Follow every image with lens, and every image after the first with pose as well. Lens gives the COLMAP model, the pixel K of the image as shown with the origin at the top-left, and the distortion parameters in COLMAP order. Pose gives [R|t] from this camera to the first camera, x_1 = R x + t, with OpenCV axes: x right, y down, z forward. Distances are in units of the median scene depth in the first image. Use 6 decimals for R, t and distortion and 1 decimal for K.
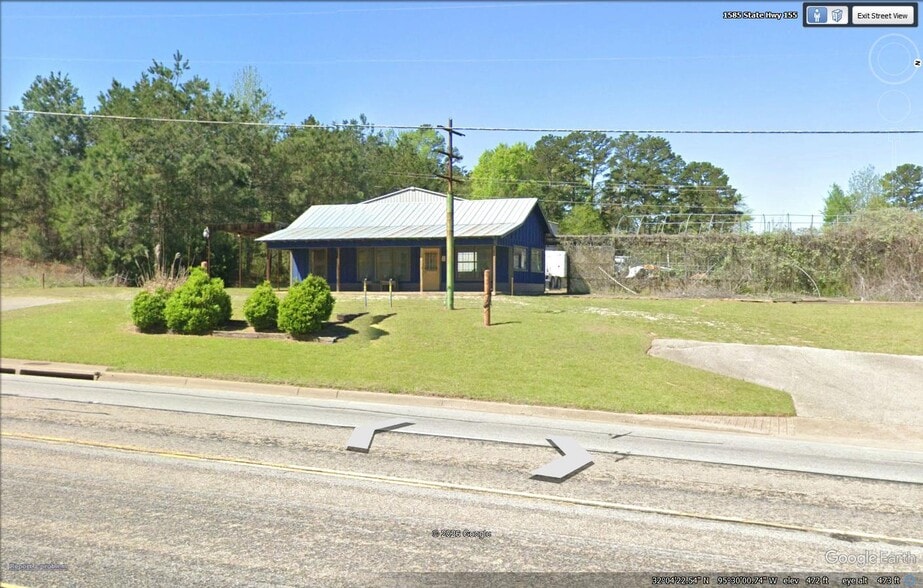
lens RADIAL K [[1044.8, 0, 461.5], [0, 1044.8, 294.0], [0, 0, 1]] dist [-0.014474, -0.000266]
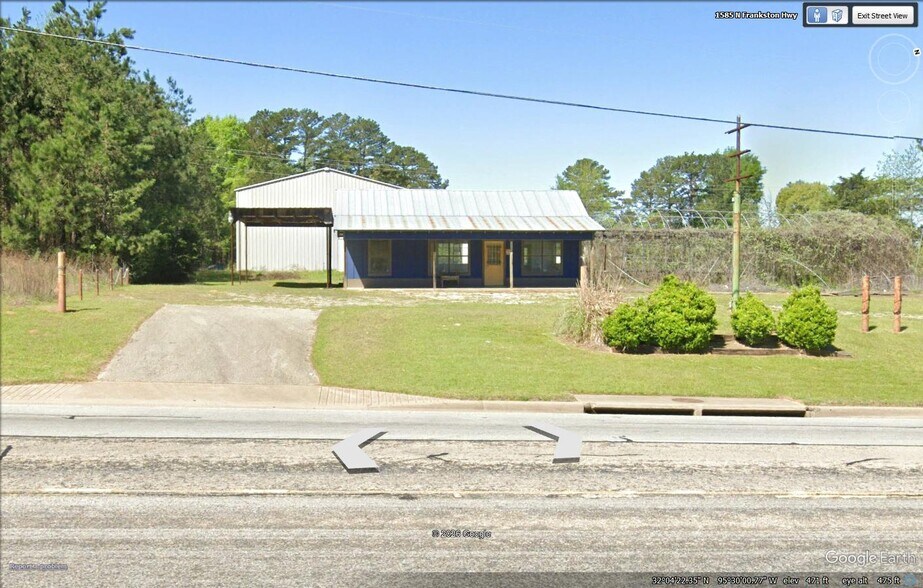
lens RADIAL K [[1044.8, 0, 461.5], [0, 1044.8, 294.0], [0, 0, 1]] dist [-0.014474, -0.000266]
pose [[0.889678, -0.012367, 0.456421, -0.482221], [0.001787, 0.999720, 0.023603, -0.018508], [-0.456585, -0.020184, 0.889451, 0.183501]]
